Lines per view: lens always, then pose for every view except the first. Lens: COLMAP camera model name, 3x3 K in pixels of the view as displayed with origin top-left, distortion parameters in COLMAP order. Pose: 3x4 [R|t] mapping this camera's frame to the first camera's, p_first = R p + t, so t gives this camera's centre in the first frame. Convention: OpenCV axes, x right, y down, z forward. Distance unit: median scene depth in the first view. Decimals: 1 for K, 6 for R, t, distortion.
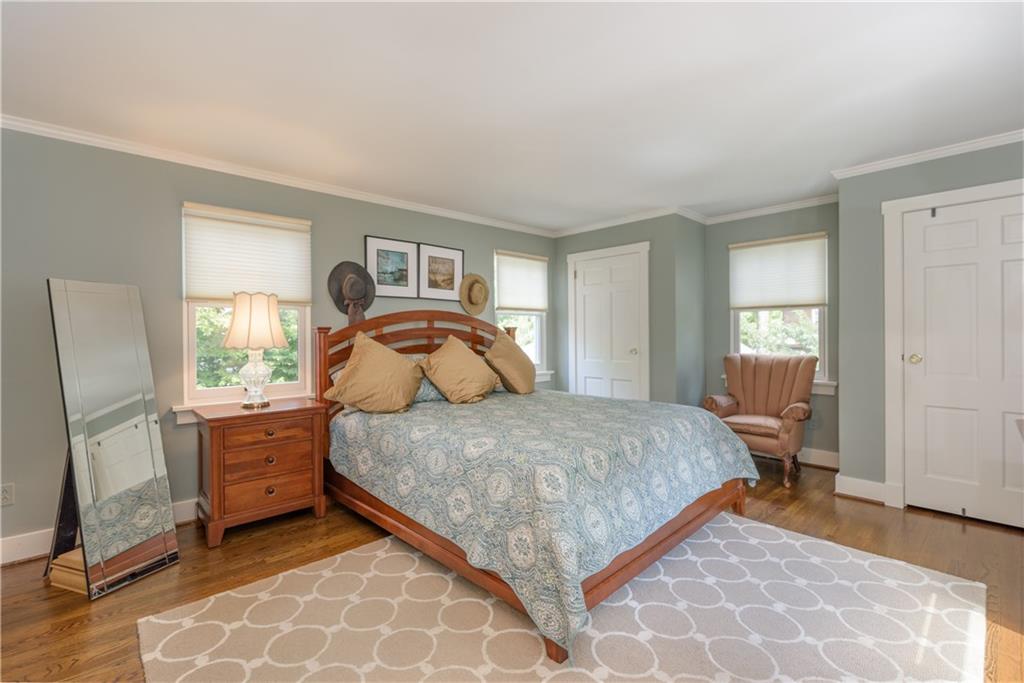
lens RADIAL K [[439.9, 0, 513.5], [0, 439.9, 325.6], [0, 0, 1]] dist [-0.000611, -0.000088]
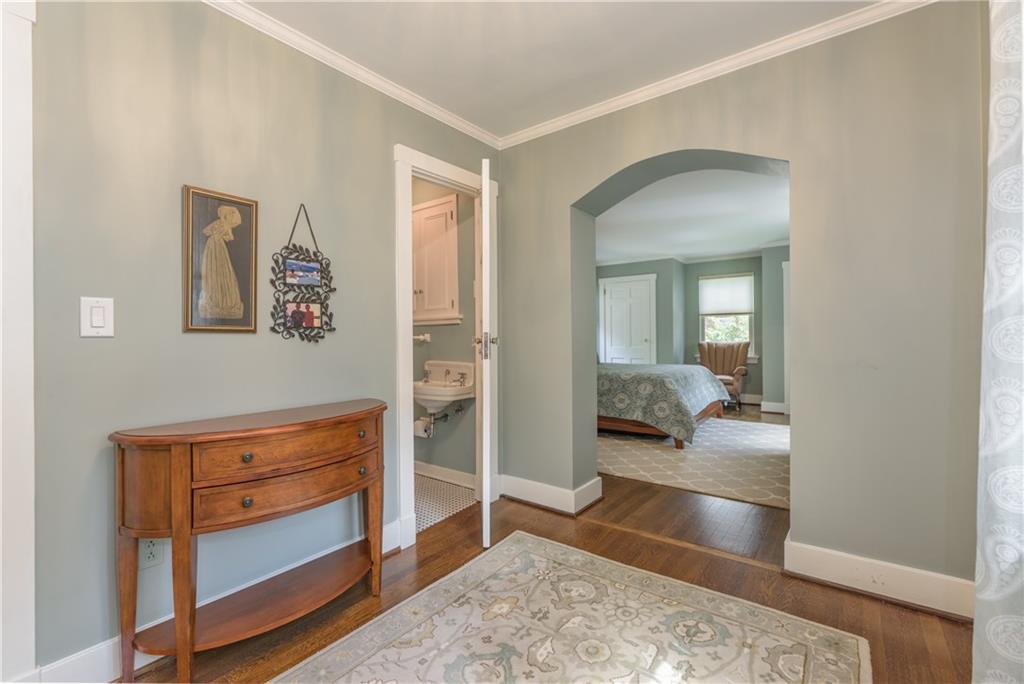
lens RADIAL K [[447.9, 0, 511.5], [0, 447.9, 336.0], [0, 0, 1]] dist [0.000107, -0.000089]
pose [[0.982726, 0.000167, 0.185066, -0.598761], [-0.000838, 0.999993, 0.003546, 0.040809], [-0.185064, -0.003640, 0.982720, -0.611566]]
